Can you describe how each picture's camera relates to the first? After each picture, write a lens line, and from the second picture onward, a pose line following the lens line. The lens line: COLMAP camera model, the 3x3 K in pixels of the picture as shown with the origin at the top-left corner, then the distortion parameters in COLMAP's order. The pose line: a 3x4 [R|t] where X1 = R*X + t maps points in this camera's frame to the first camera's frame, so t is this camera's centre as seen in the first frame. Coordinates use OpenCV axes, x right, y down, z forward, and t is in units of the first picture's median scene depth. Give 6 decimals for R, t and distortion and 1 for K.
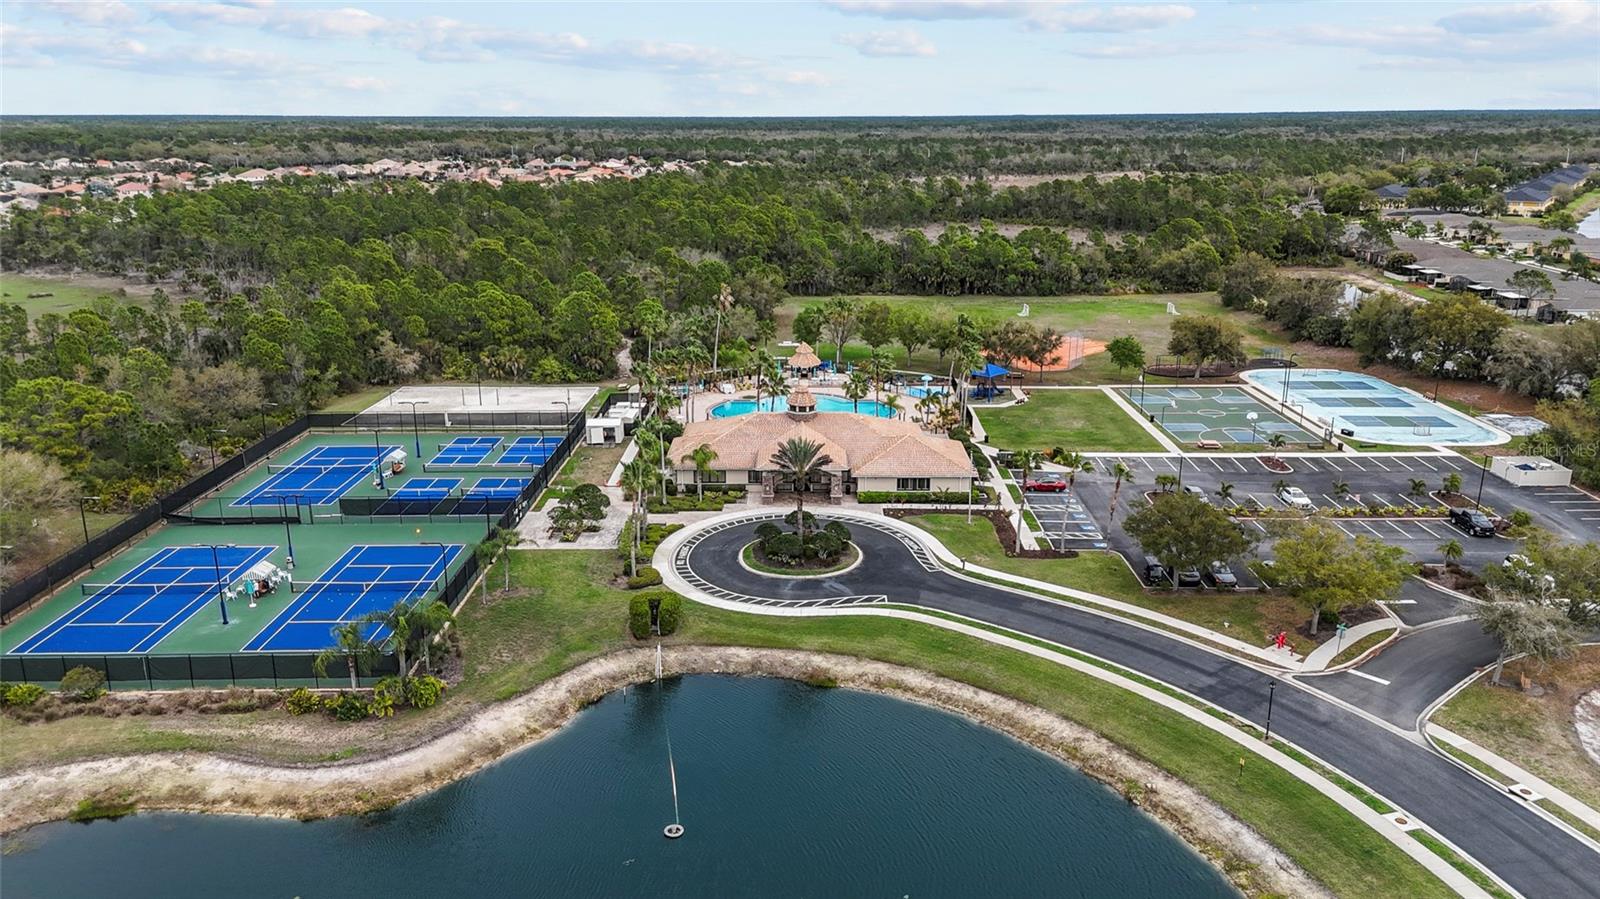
lens RADIAL K [[1167.2, 0, 795.5], [0, 1167.2, 453.8], [0, 0, 1]] dist [0.062931, -0.044059]
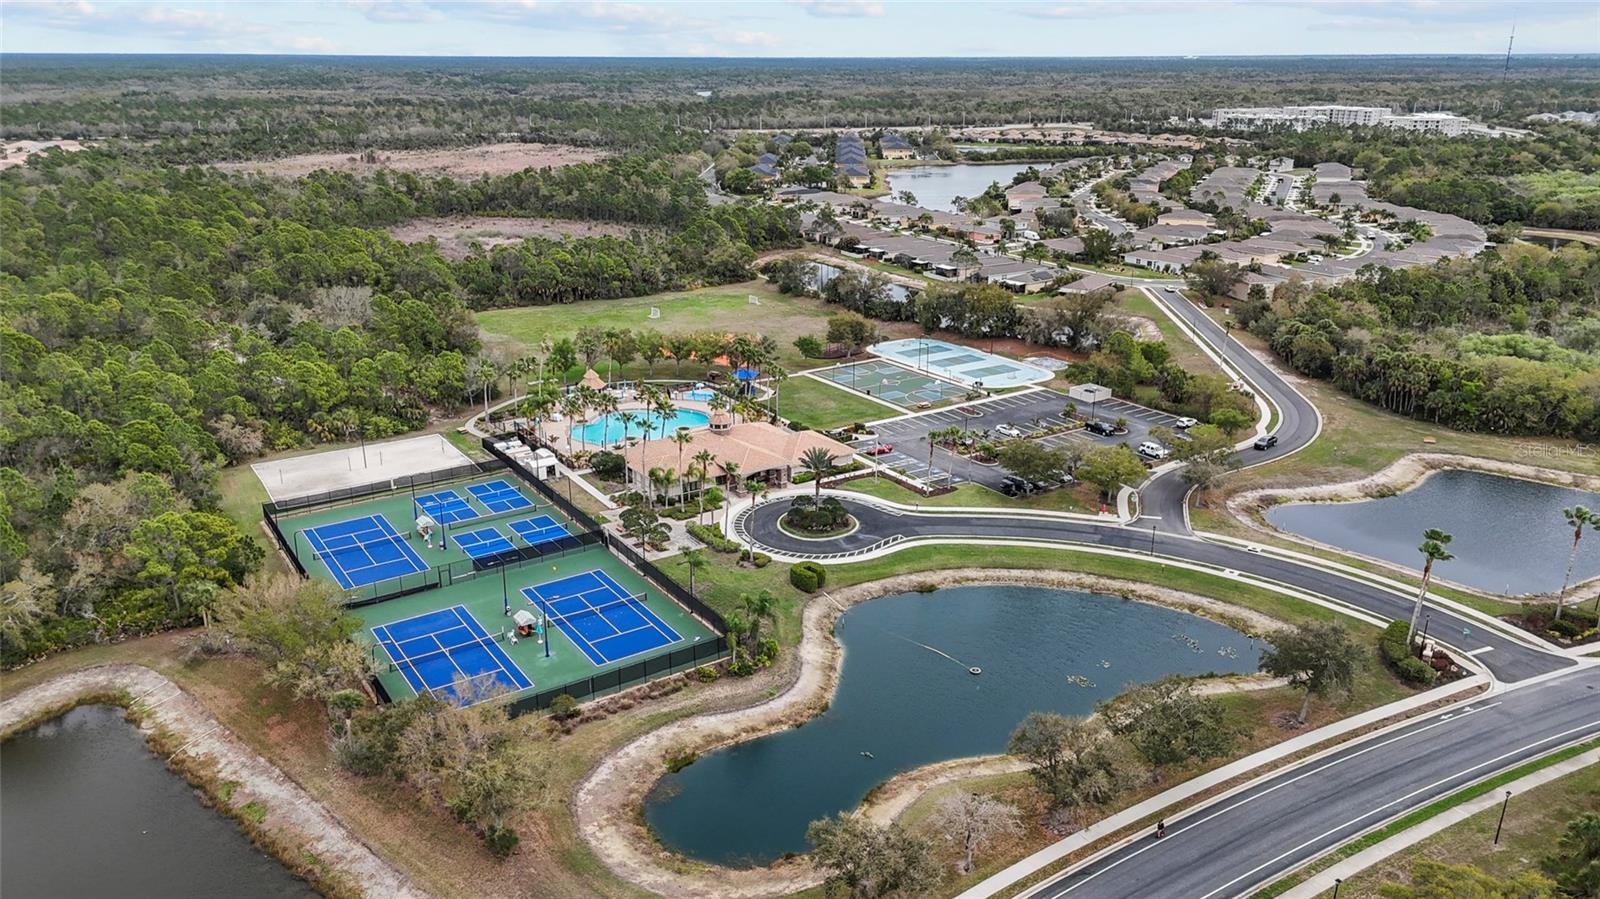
lens RADIAL K [[1167.2, 0, 792.6], [0, 1167.2, 444.8], [0, 0, 1]] dist [0.062931, -0.044059]
pose [[0.828486, -0.172156, 0.532891, -0.733919], [0.152954, 0.984957, 0.080403, -0.126676], [-0.538717, 0.014895, 0.842355, -0.227731]]
